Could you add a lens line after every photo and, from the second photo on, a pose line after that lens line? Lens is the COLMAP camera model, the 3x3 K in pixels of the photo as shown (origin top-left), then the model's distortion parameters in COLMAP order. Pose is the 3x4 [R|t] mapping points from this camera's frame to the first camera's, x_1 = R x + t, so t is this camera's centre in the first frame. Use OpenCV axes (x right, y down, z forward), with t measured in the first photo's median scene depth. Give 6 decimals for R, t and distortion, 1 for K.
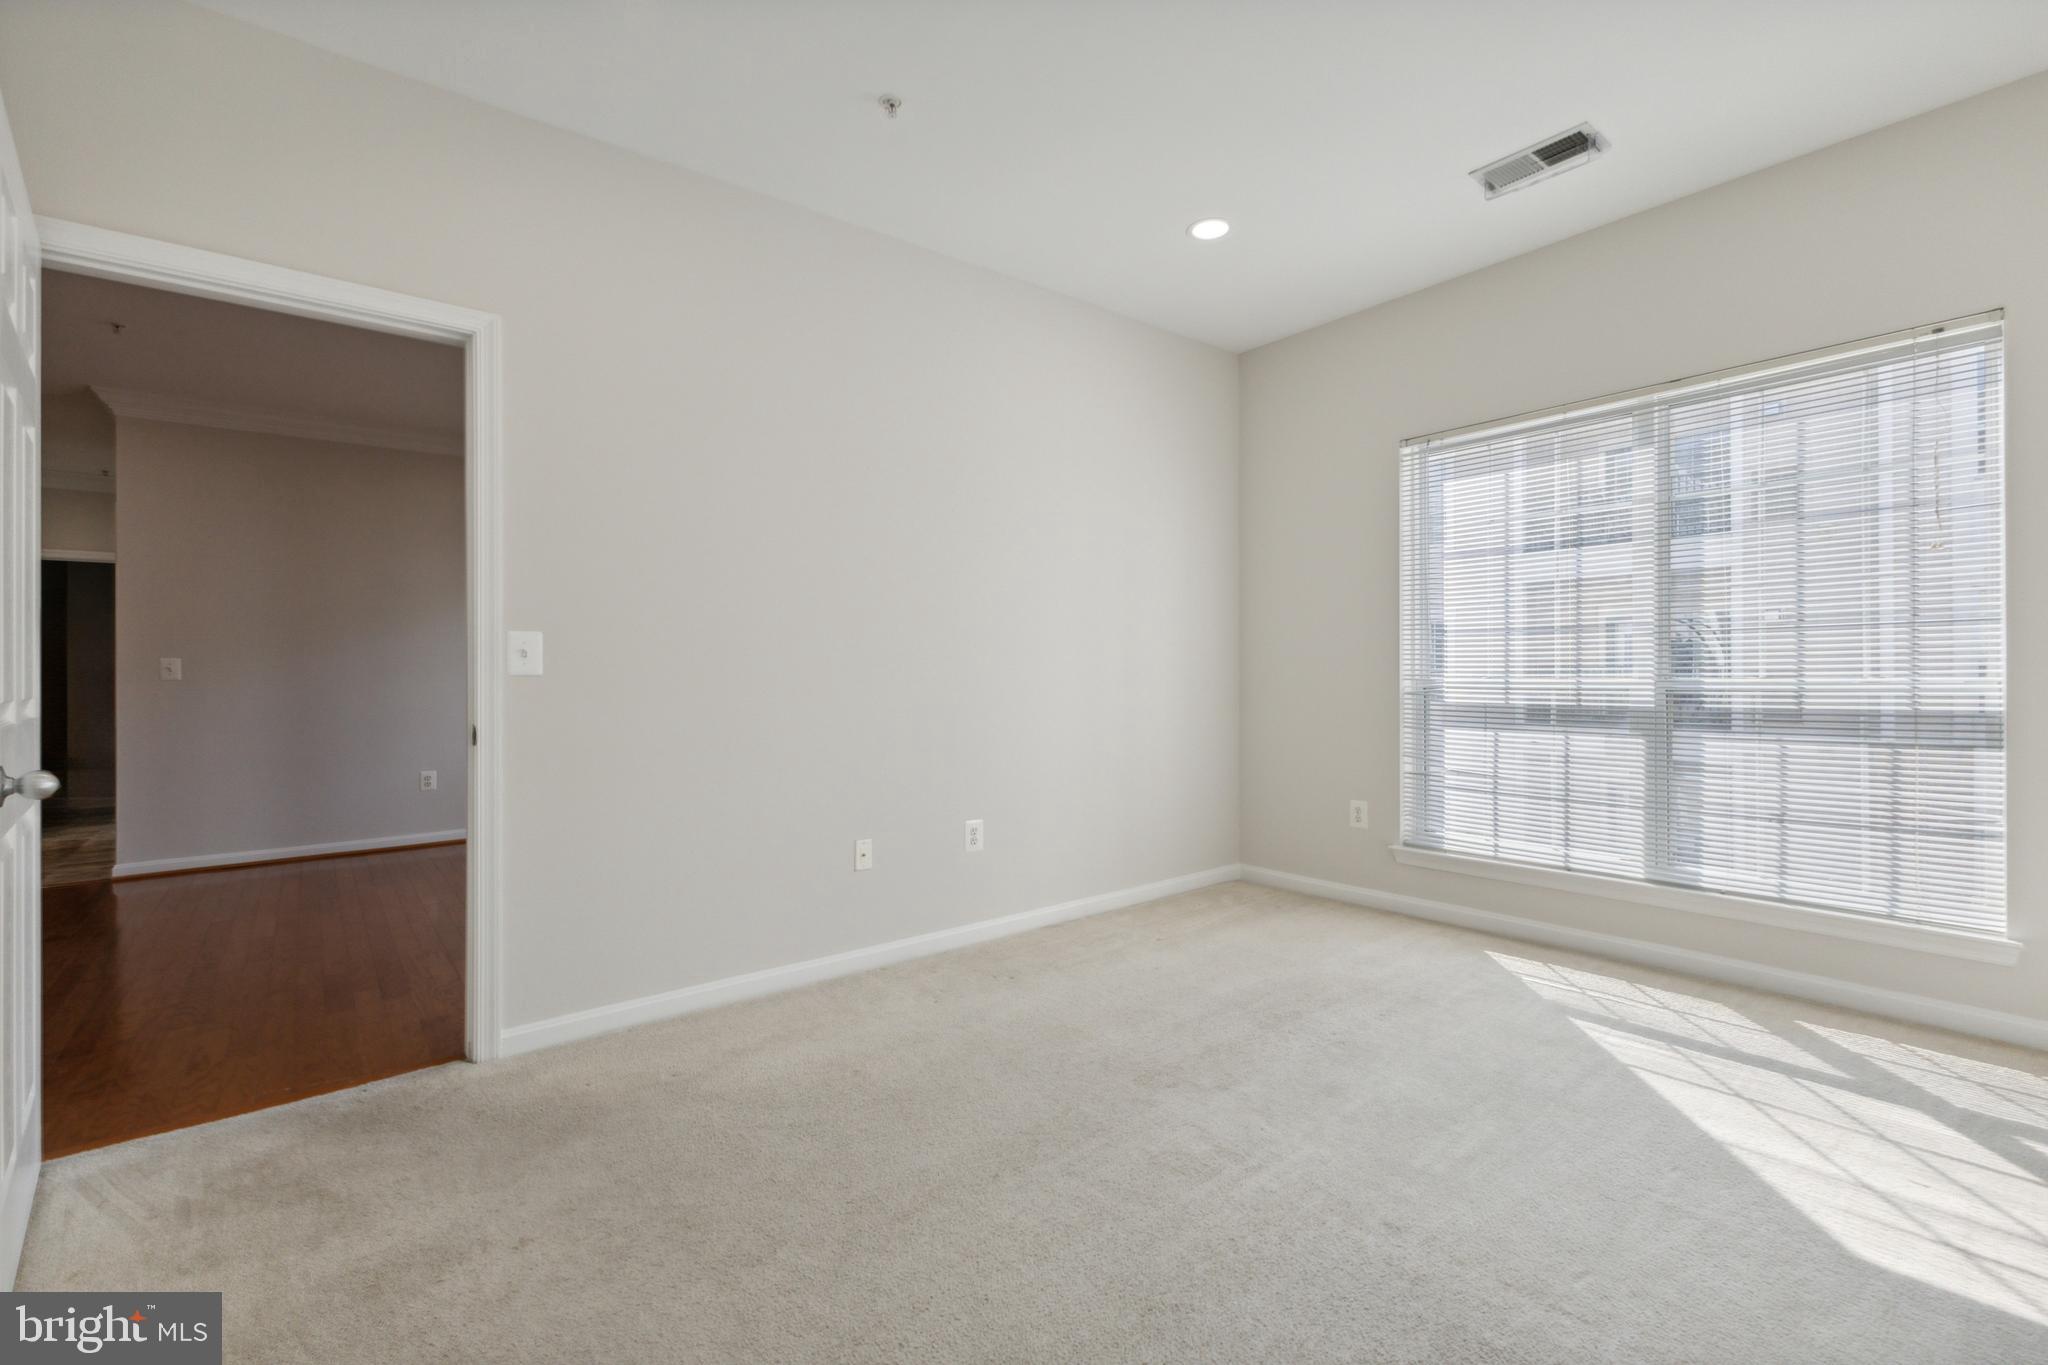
lens RADIAL K [[872.0, 0, 1015.6], [0, 872.0, 657.5], [0, 0, 1]] dist [0.001118, -0.000012]
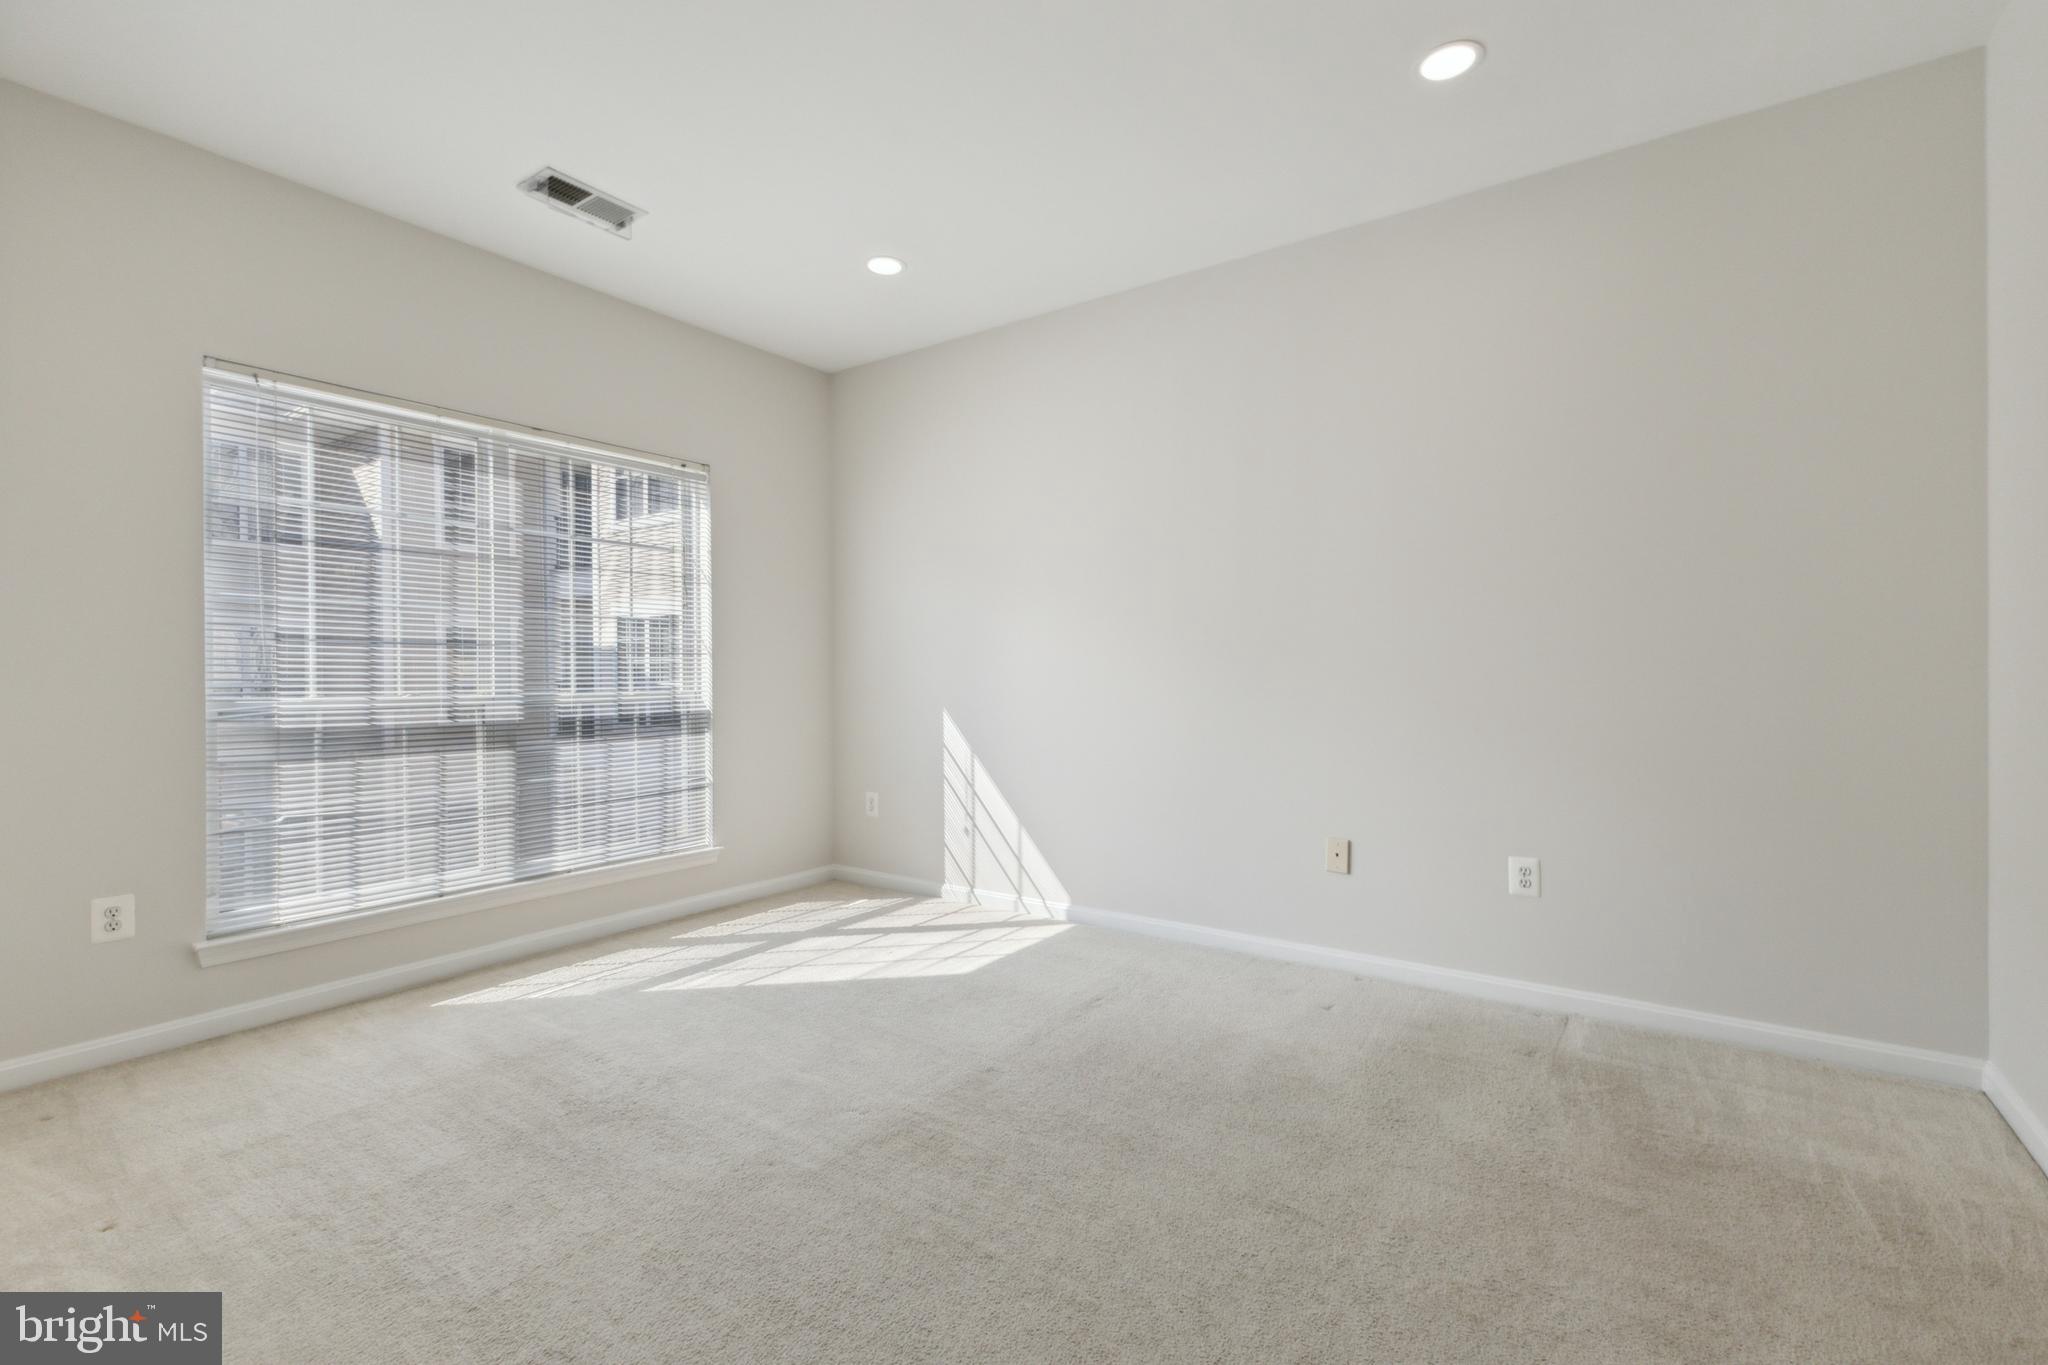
lens RADIAL K [[896.5, 0, 1020.7], [0, 896.5, 664.7], [0, 0, 1]] dist [0.009589, -0.000054]
pose [[-0.267579, 0.026807, 0.963163, -0.616483], [-0.003686, 0.999577, -0.028844, 0.022120], [-0.963529, -0.011268, -0.267367, 0.828478]]
